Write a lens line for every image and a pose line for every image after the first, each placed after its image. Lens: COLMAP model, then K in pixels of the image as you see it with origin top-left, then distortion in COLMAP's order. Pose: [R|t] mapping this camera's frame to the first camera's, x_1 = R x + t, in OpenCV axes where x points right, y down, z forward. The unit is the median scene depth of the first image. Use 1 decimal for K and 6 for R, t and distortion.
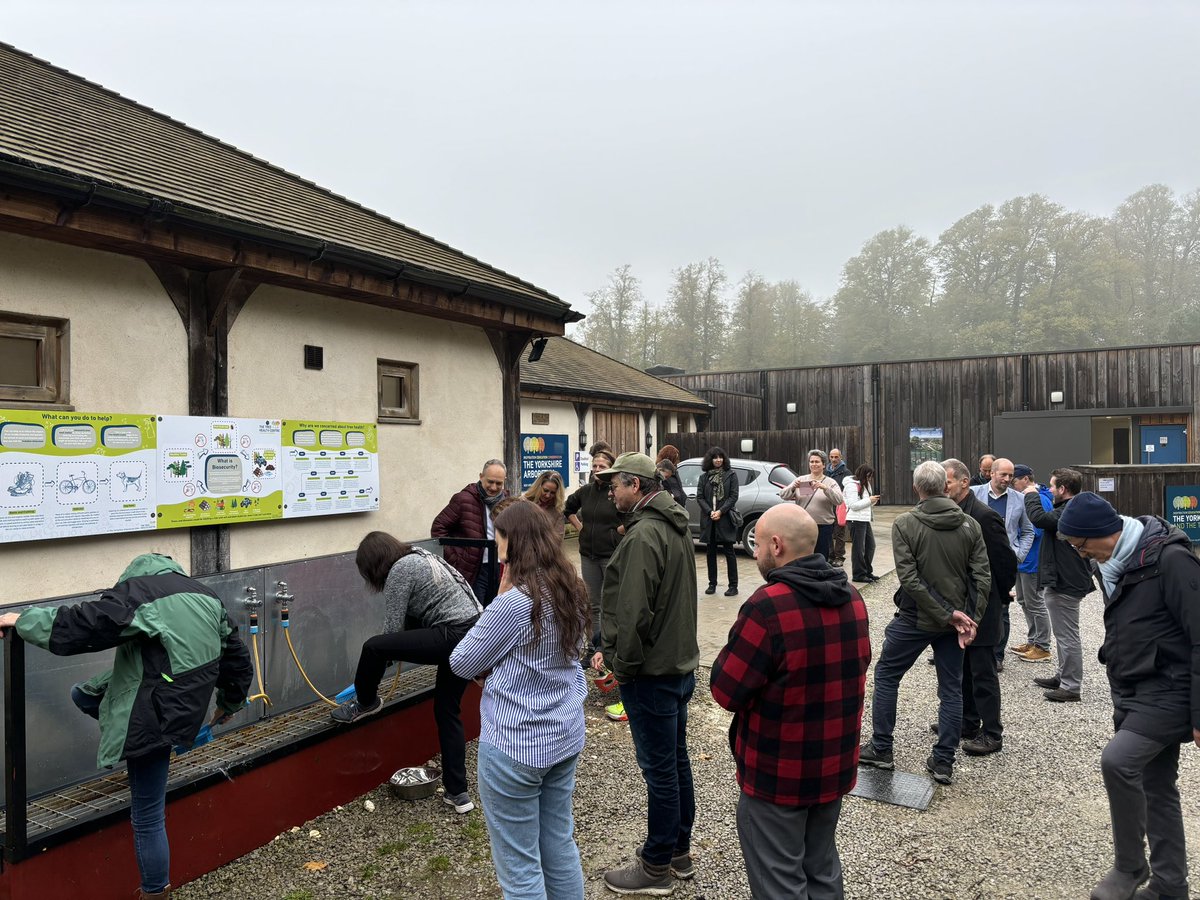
lens RADIAL K [[903.3, 0, 599.2], [0, 903.3, 450.7], [0, 0, 1]] dist [-0.001826, -0.000325]
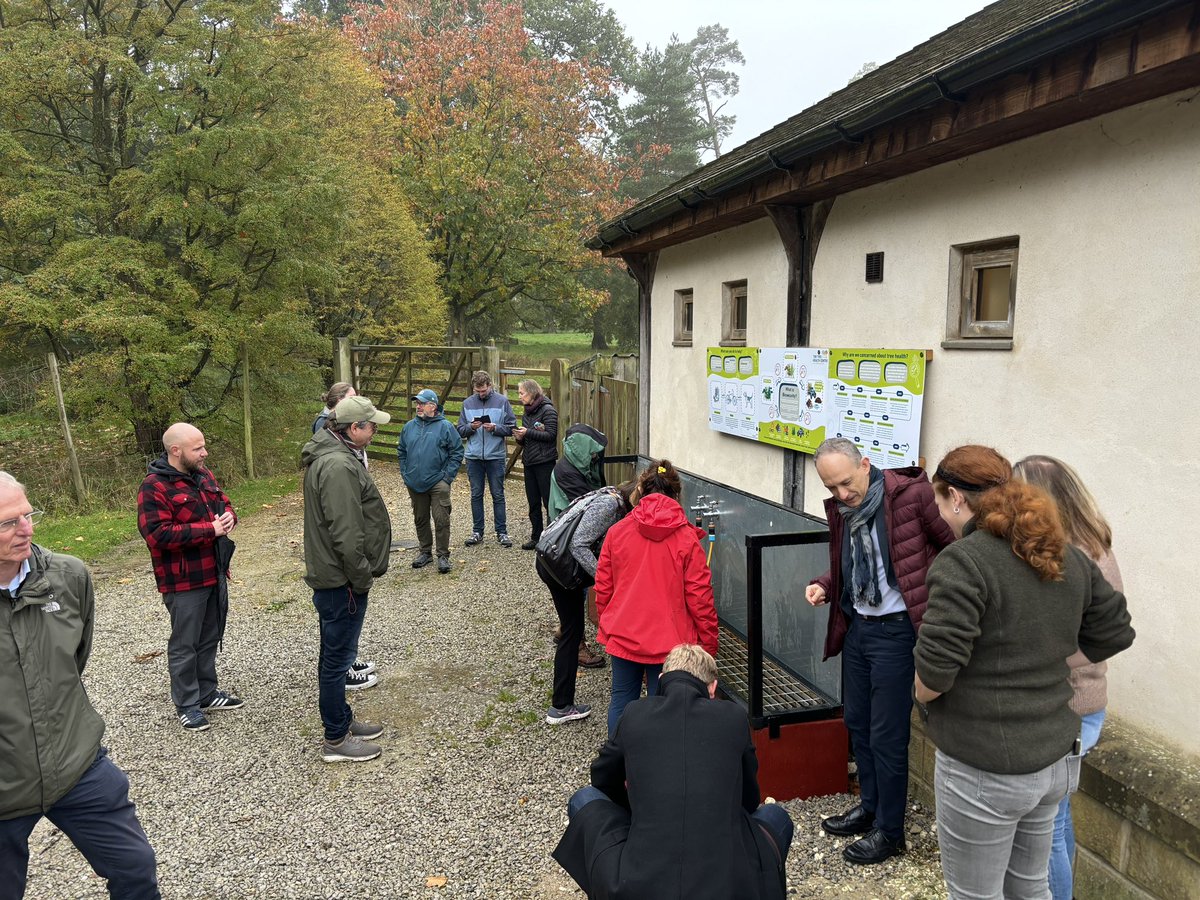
lens RADIAL K [[903.3, 0, 598.1], [0, 903.3, 449.3], [0, 0, 1]] dist [-0.001826, -0.000325]
pose [[-0.728870, 0.096607, -0.677802, 0.441182], [0.015914, 0.992118, 0.124294, -0.050771], [0.684467, 0.079808, -0.724662, 1.518176]]
